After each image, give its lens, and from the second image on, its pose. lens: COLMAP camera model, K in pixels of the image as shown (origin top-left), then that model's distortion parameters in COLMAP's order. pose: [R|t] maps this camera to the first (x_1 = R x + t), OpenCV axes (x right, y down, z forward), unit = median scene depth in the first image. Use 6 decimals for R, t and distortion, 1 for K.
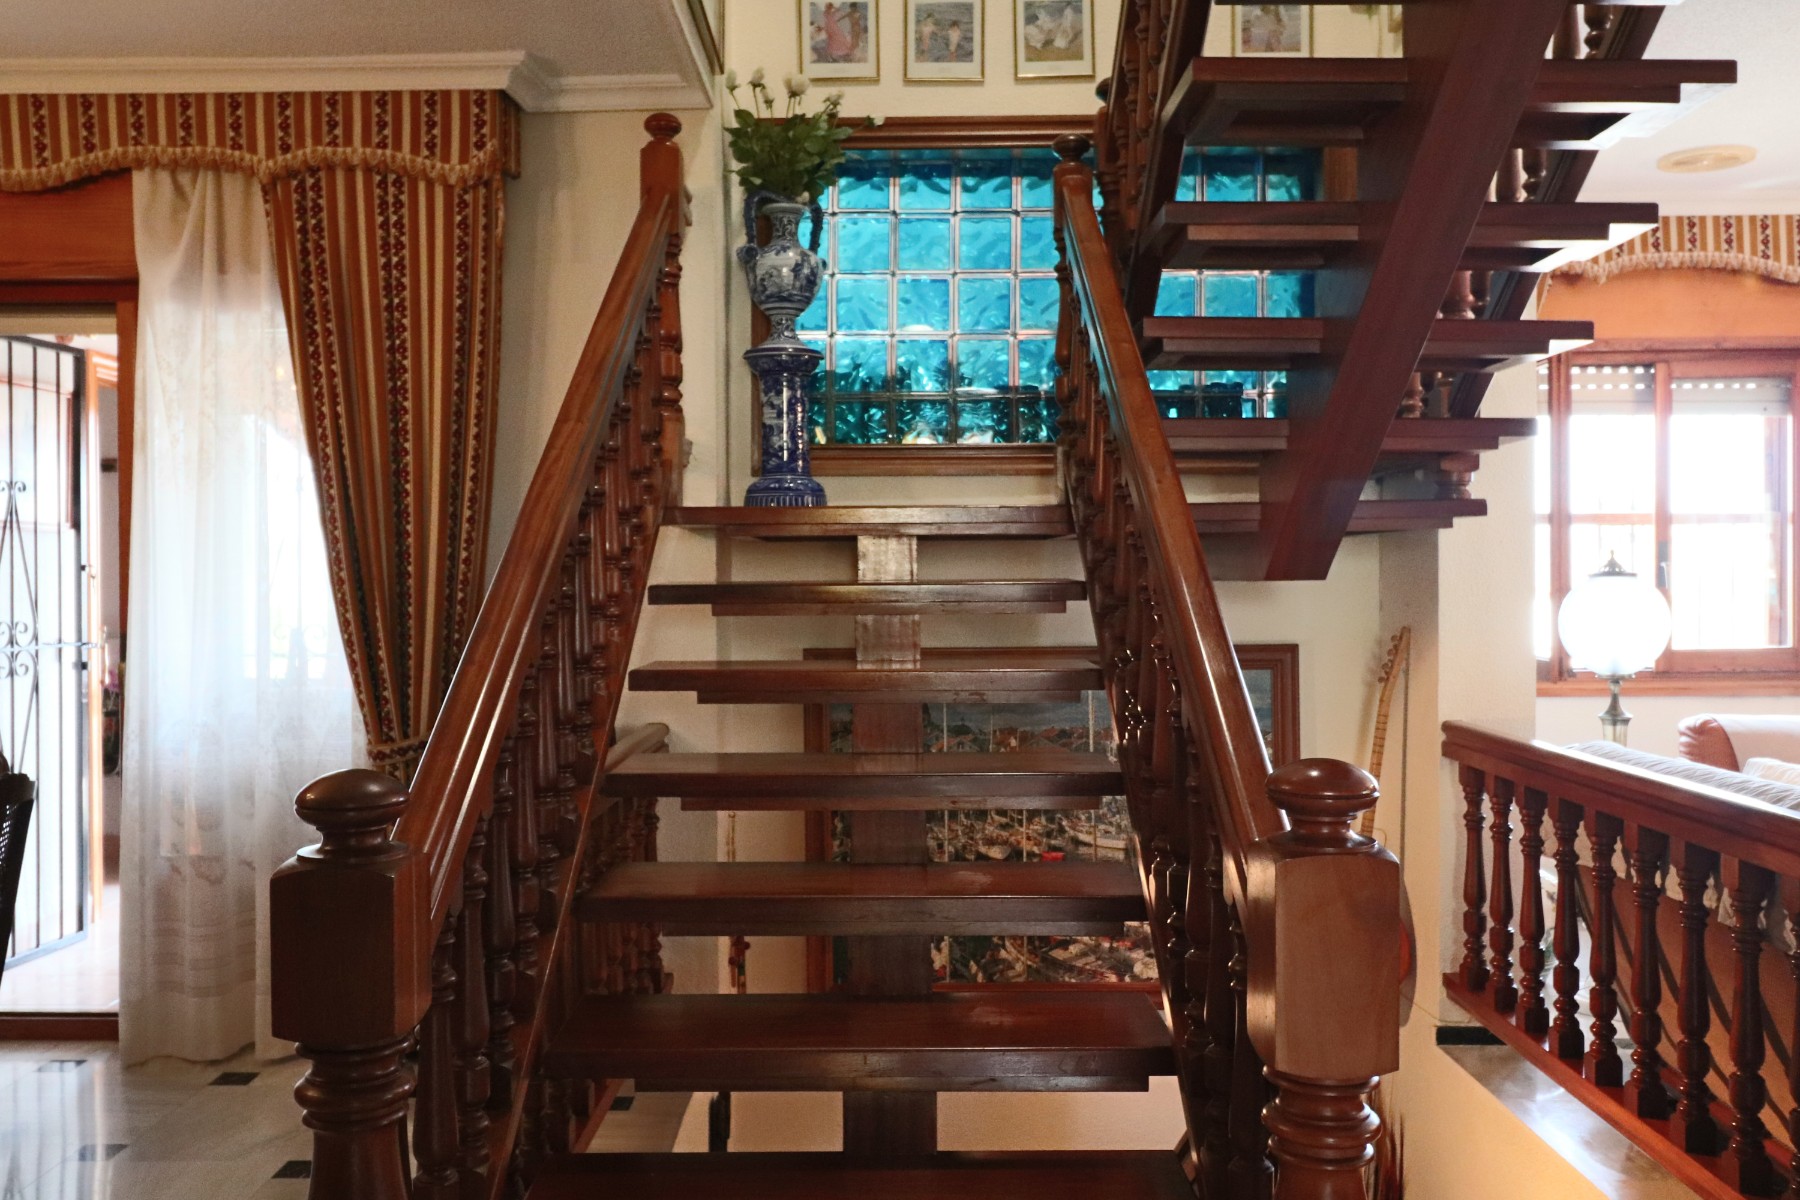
lens RADIAL K [[1568.2, 0, 866.6], [0, 1568.2, 576.1], [0, 0, 1]] dist [0.018070, -0.014471]
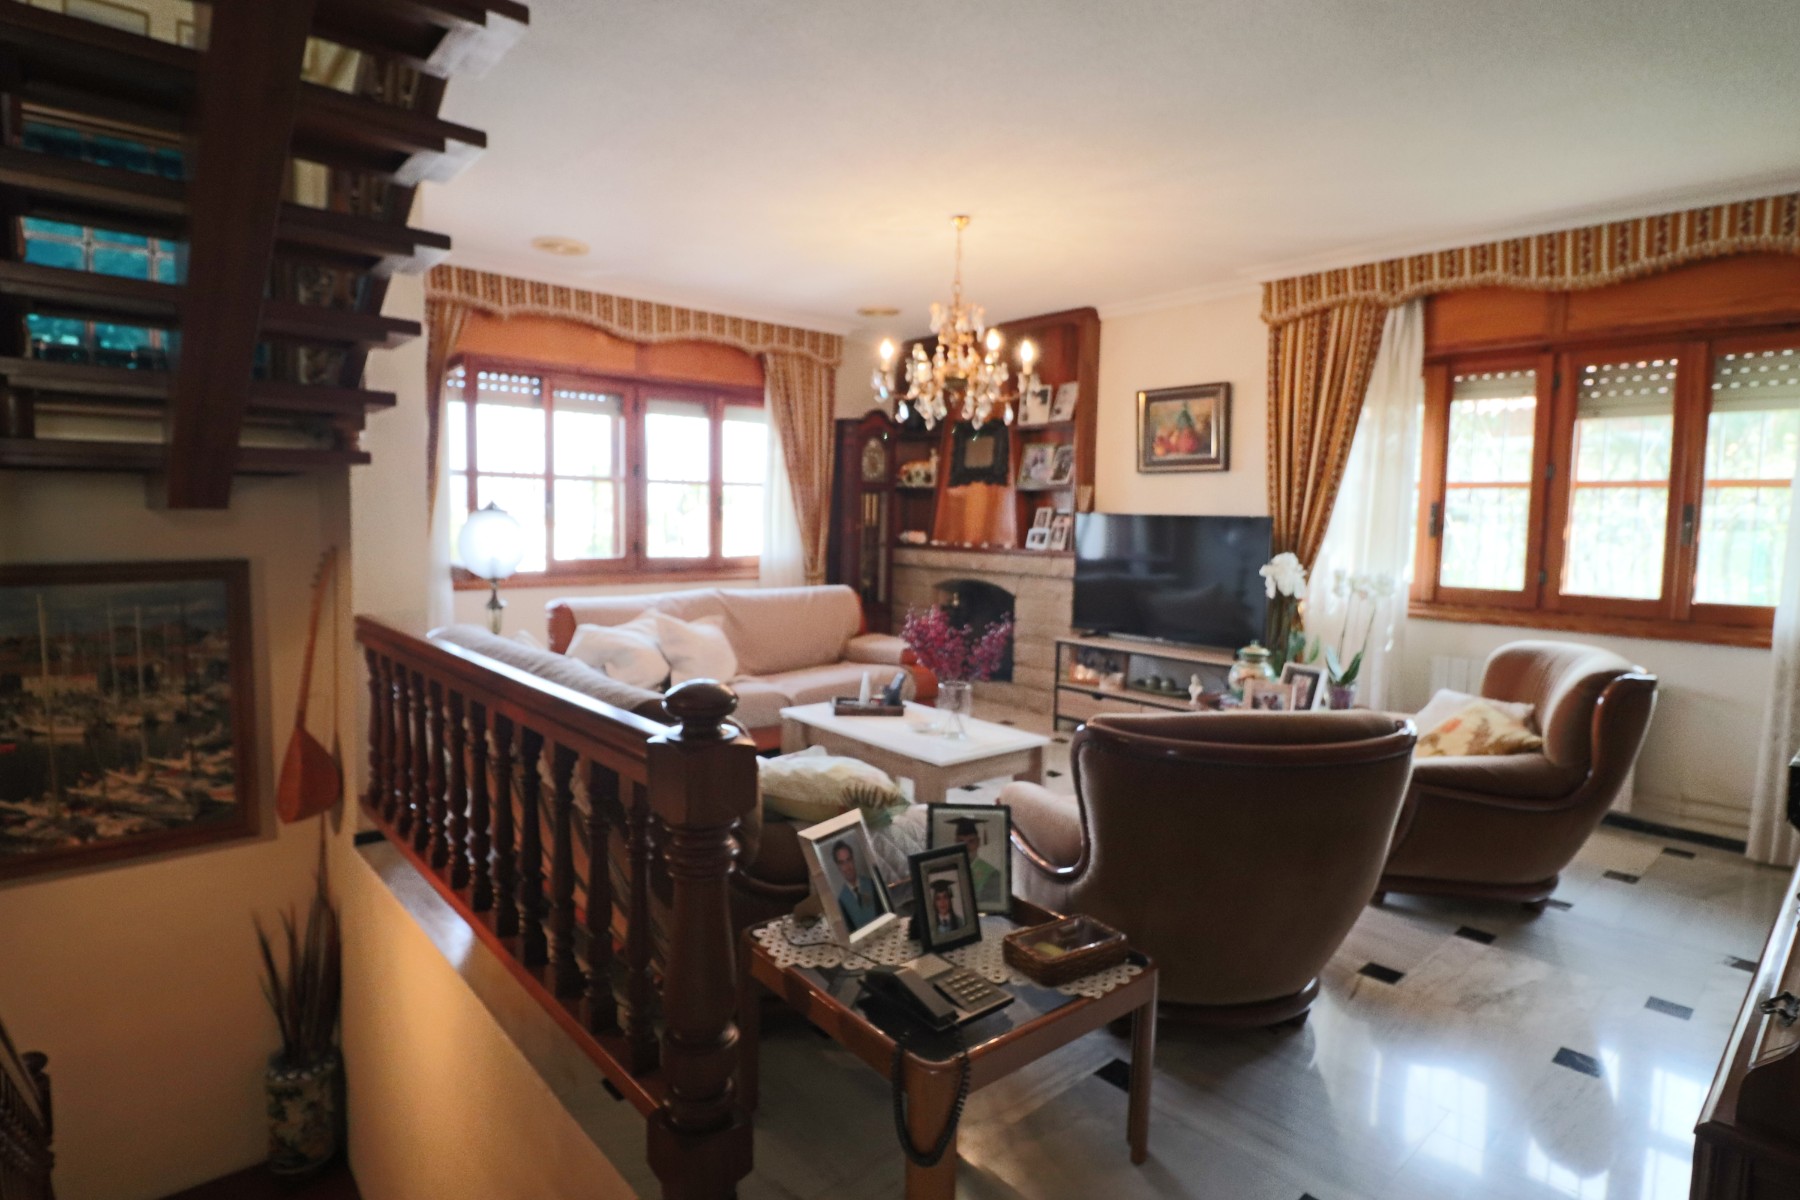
lens RADIAL K [[921.6, 0, 881.6], [0, 921.6, 589.6], [0, 0, 1]] dist [-0.005159, -0.009536]
pose [[0.742473, -0.034822, 0.668971, 0.154892], [-0.020613, 0.996987, 0.074775, 0.000970], [-0.669559, -0.069308, 0.739518, 0.093215]]
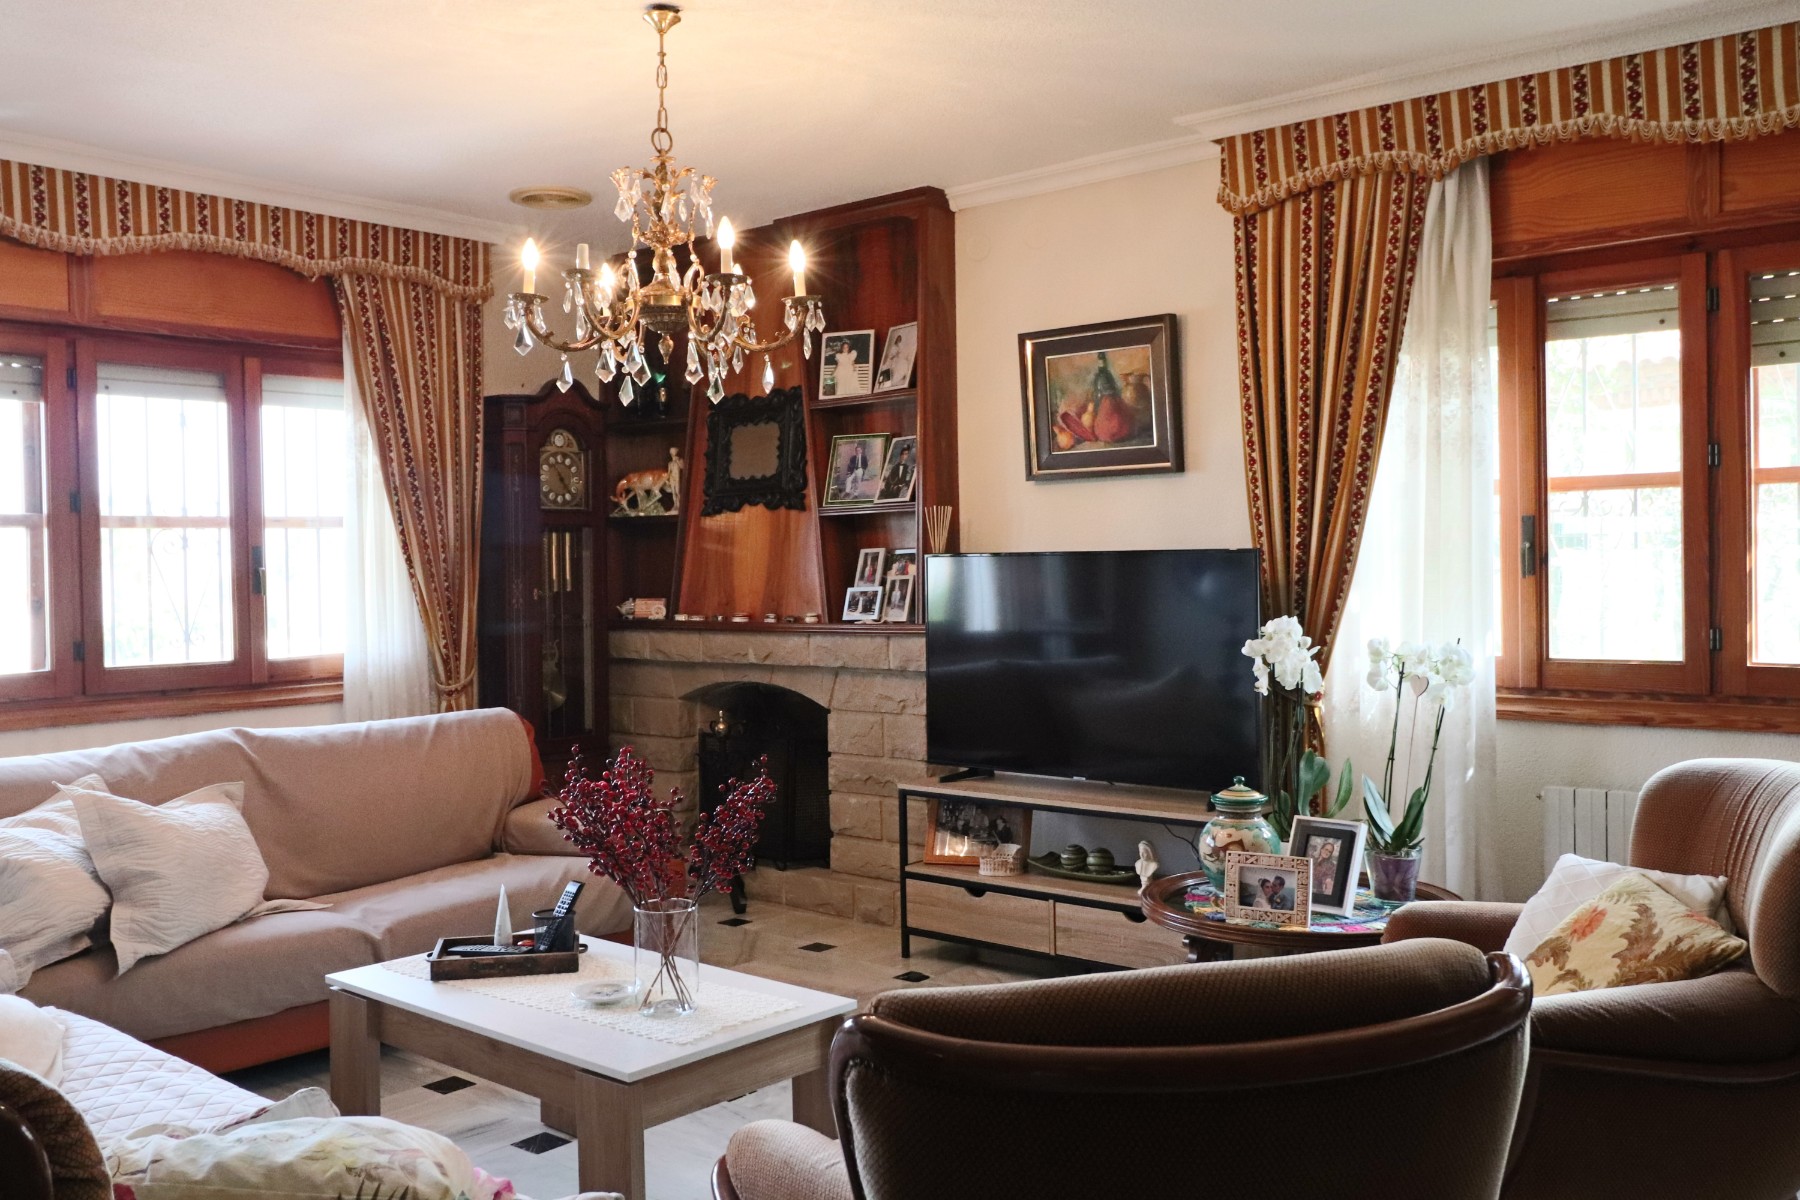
lens RADIAL K [[1542.0, 0, 898.7], [0, 1542.0, 597.0], [0, 0, 1]] dist [0.015827, -0.006762]
pose [[0.631866, -0.022210, 0.774759, 0.259028], [0.015747, 0.999751, 0.015817, -0.001266], [-0.774917, 0.002206, 0.632059, 0.125480]]
